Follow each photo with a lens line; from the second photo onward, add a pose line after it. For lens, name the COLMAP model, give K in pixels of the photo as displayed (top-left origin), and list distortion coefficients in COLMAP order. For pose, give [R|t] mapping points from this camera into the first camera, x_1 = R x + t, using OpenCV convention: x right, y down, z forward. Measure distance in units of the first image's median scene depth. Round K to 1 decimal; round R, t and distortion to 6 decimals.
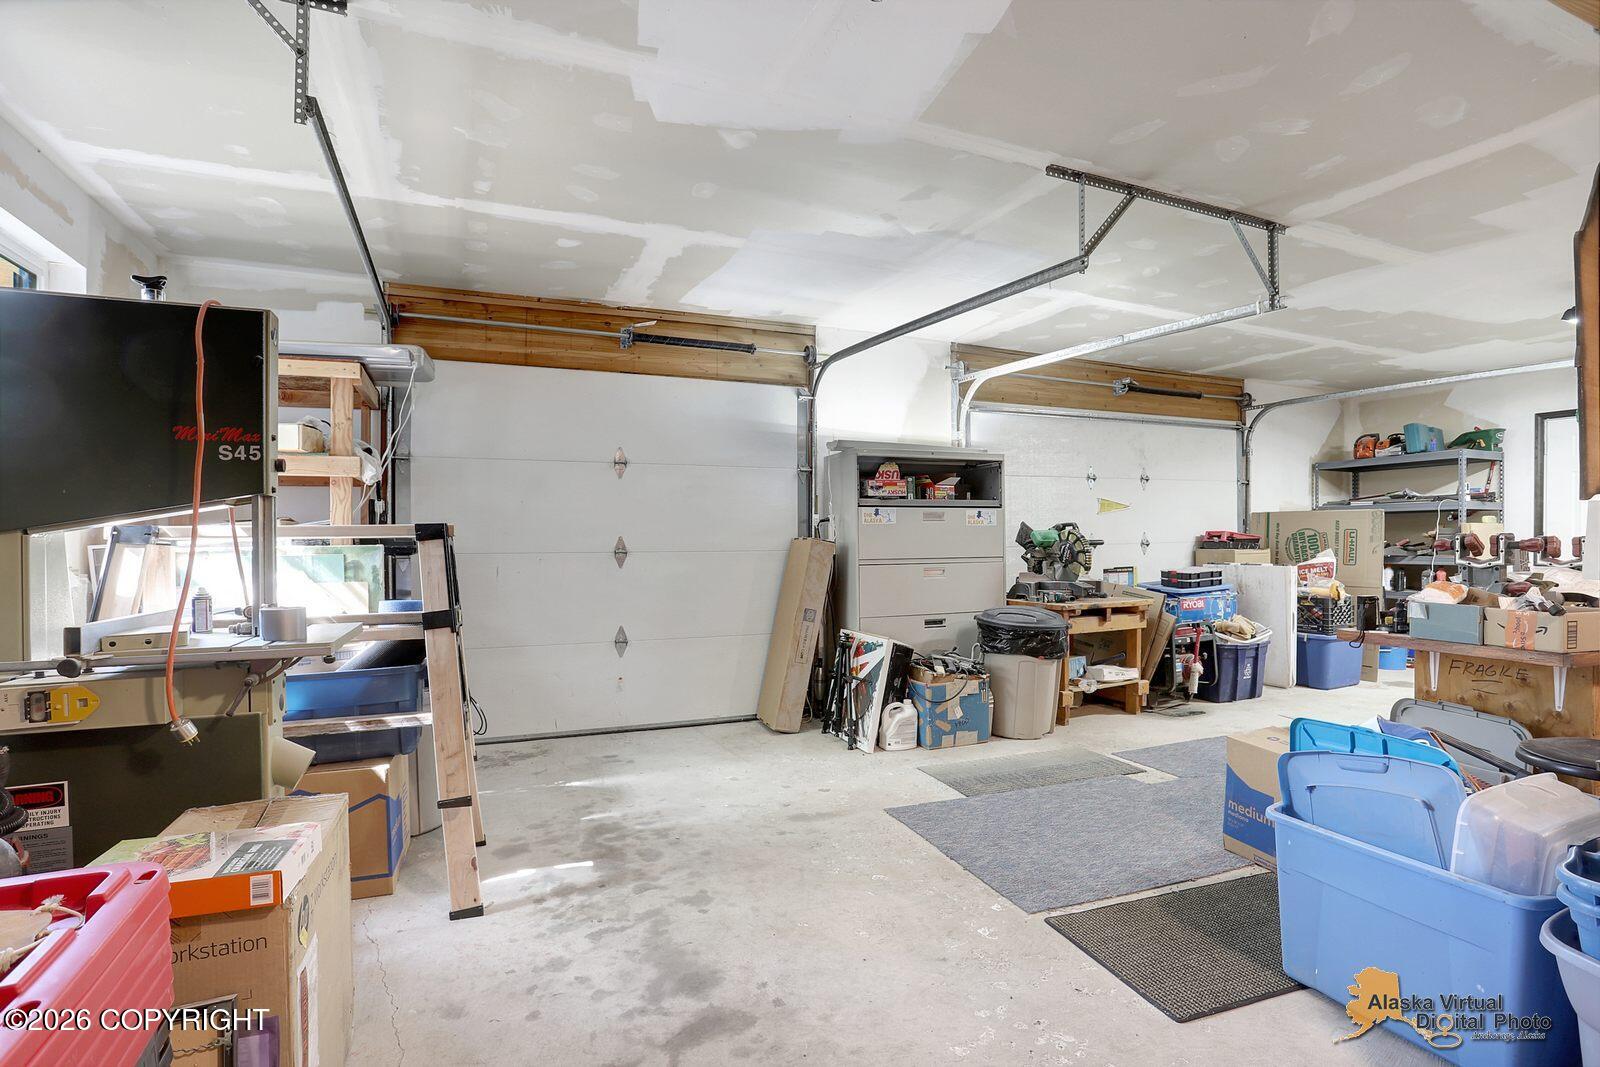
lens RADIAL K [[785.0, 0, 793.7], [0, 785.0, 537.5], [0, 0, 1]] dist [-0.084170, 0.033512]
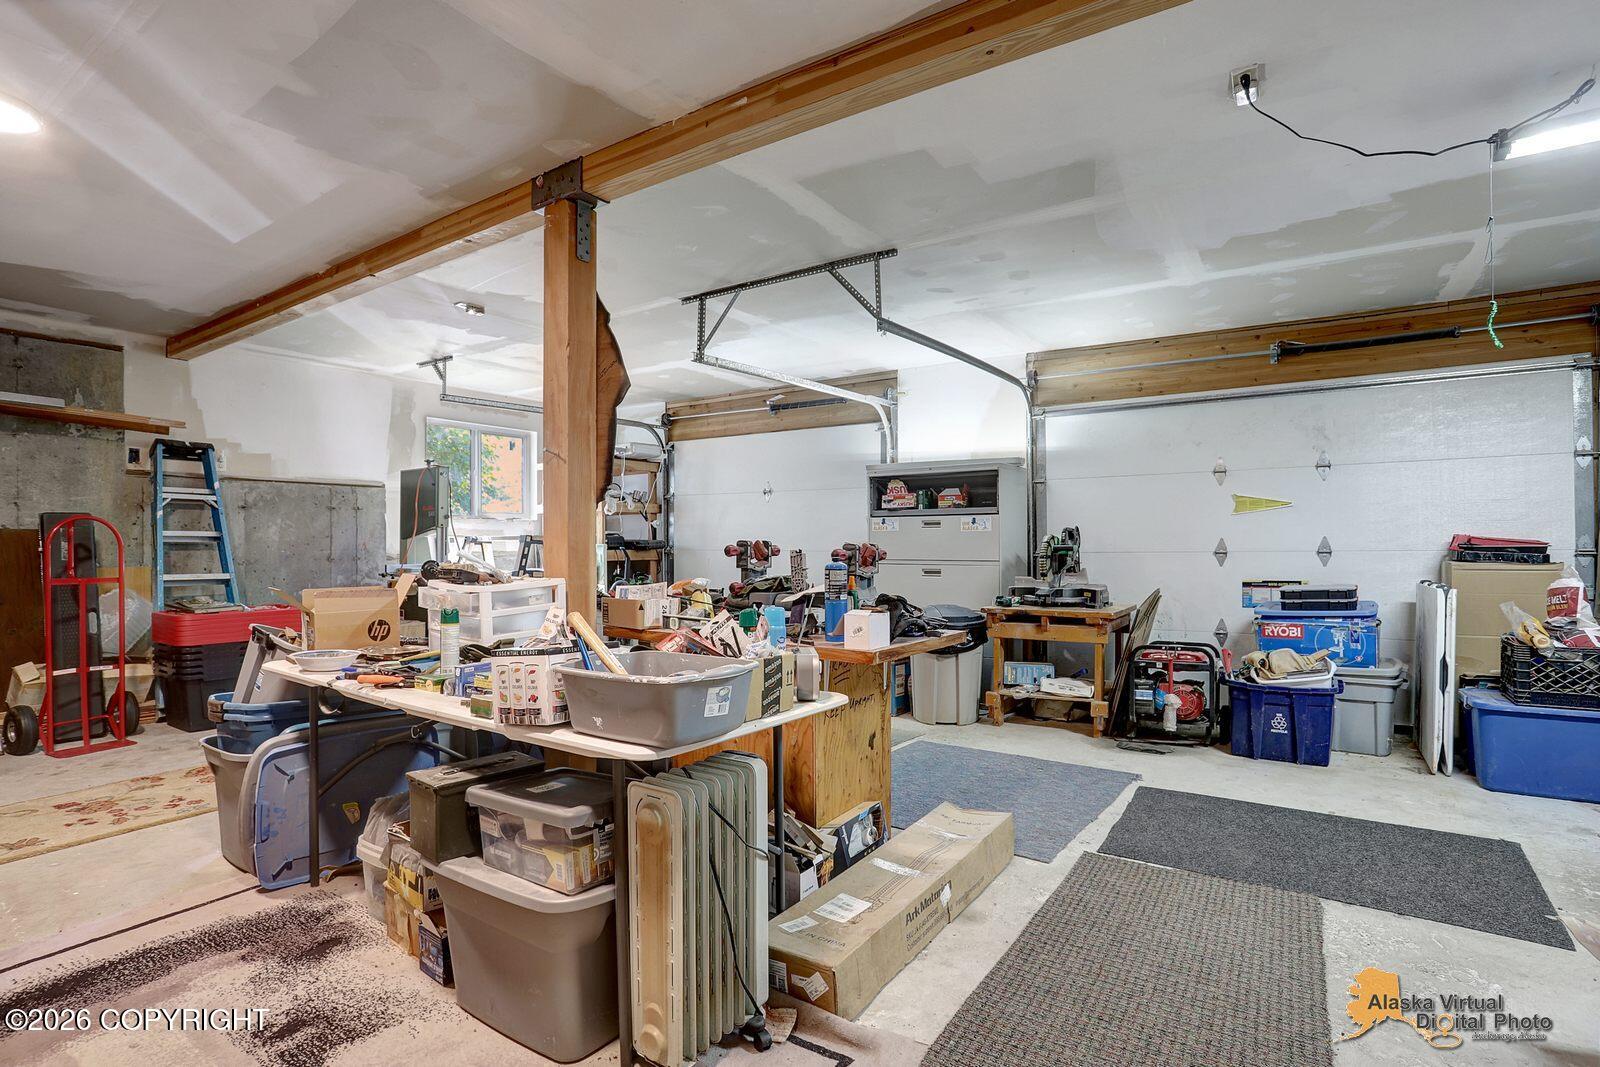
lens RADIAL K [[785.0, 0, 793.7], [0, 785.0, 537.5], [0, 0, 1]] dist [-0.084170, 0.033512]
pose [[0.533704, 0.000702, -0.845671, 1.026828], [-0.001530, 0.999999, -0.000136, -0.006105], [0.845670, 0.001367, 0.533704, 0.212089]]
